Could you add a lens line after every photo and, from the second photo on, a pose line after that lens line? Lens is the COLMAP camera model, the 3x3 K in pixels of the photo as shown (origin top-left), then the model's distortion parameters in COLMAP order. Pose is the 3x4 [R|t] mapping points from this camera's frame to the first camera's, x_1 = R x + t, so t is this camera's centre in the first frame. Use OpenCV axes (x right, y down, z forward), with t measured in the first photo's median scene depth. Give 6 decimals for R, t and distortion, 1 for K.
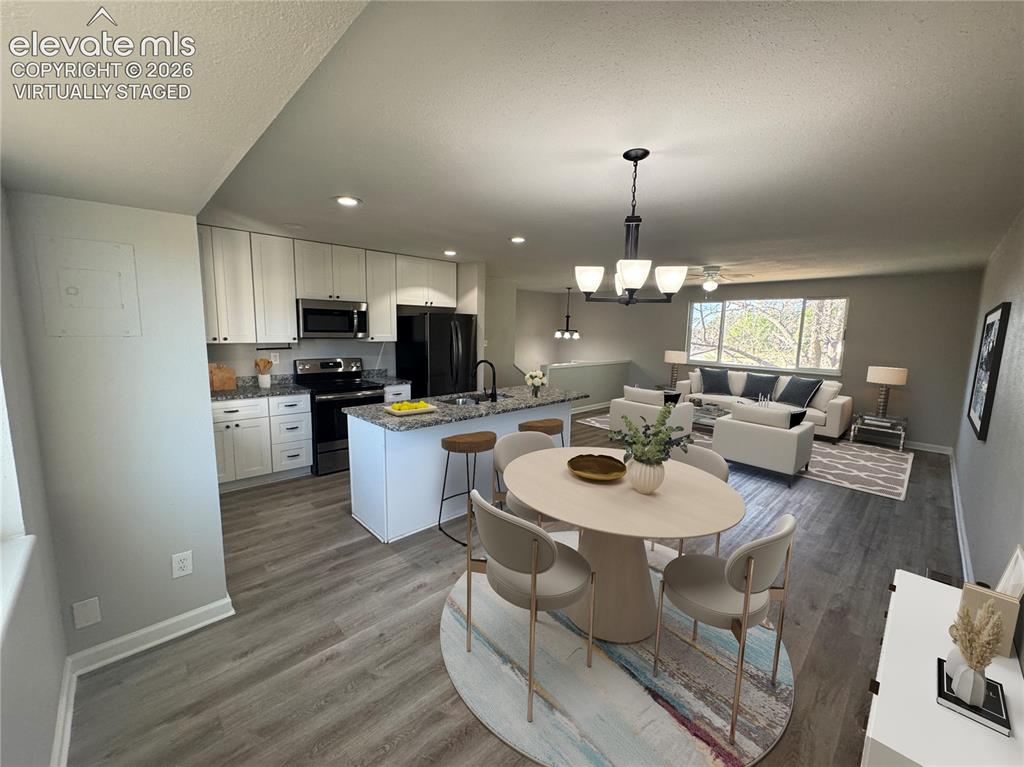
lens RADIAL K [[408.2, 0, 510.8], [0, 408.2, 383.2], [0, 0, 1]] dist [-0.002287, 0.000106]
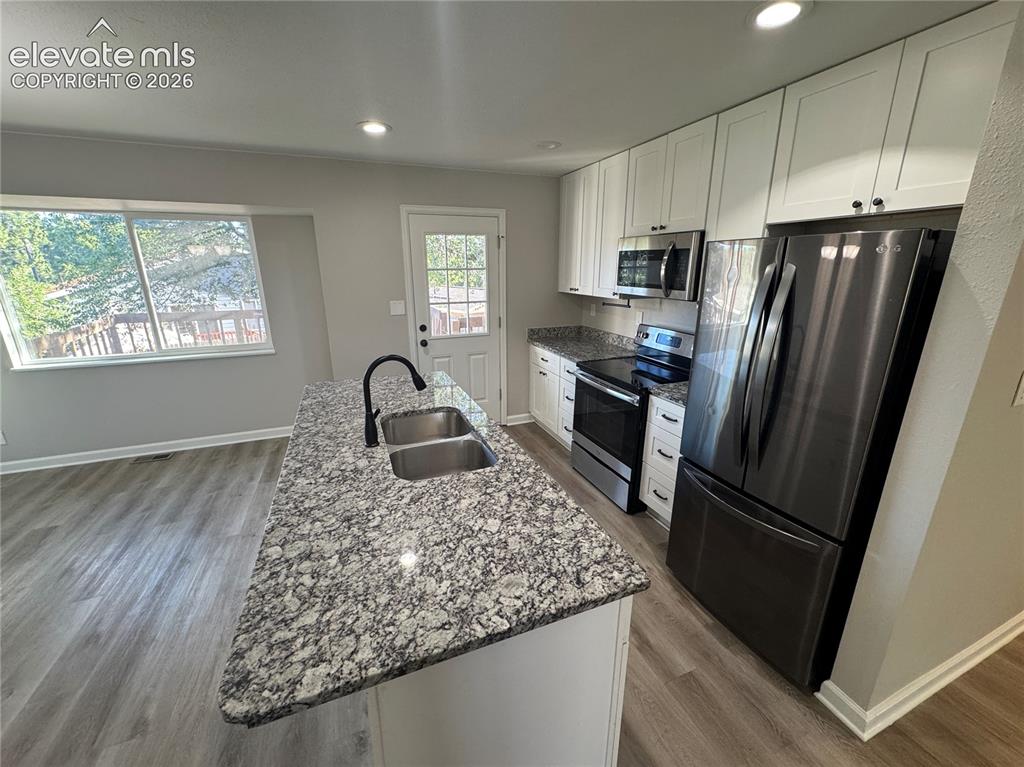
lens RADIAL K [[408.2, 0, 510.4], [0, 408.2, 381.9], [0, 0, 1]] dist [-0.002287, 0.000106]
pose [[-0.372089, 0.238495, -0.897034, 0.239856], [-0.129051, 0.943747, 0.304445, -0.148278], [0.919182, 0.229044, -0.320380, 1.018438]]
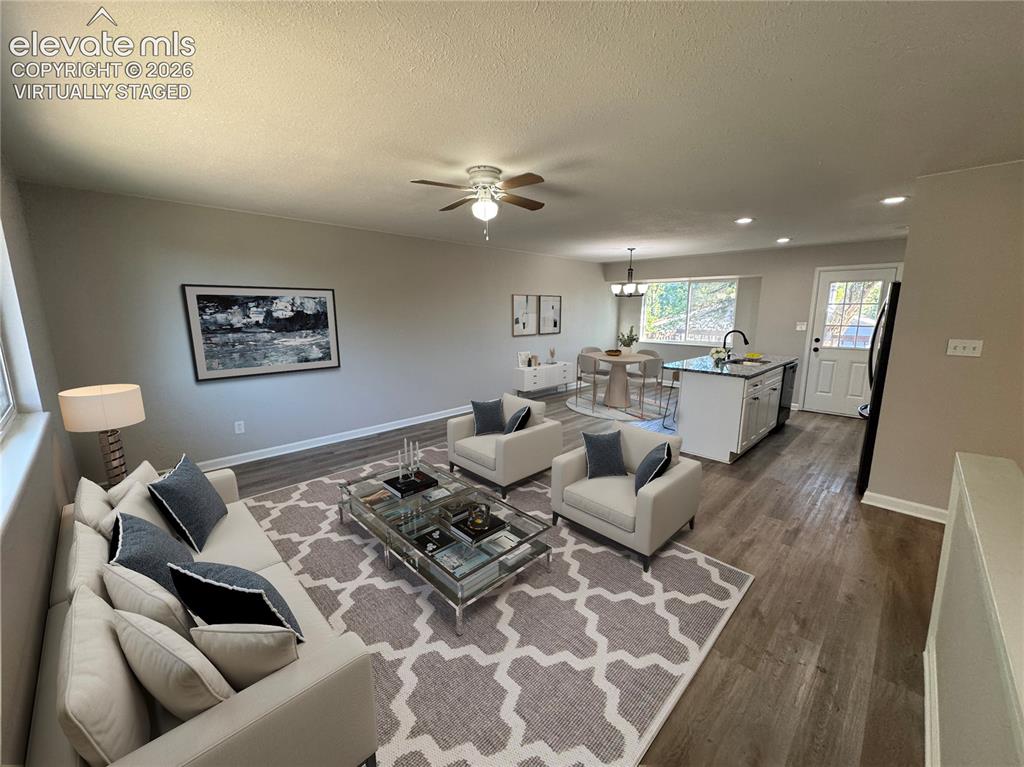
lens RADIAL K [[408.2, 0, 511.2], [0, 408.2, 383.8], [0, 0, 1]] dist [-0.002287, 0.000106]
pose [[-0.999594, -0.015365, -0.023978, 0.697351], [-0.022024, 0.950849, 0.308870, -0.263299], [0.018054, 0.309273, -0.950802, 2.203321]]
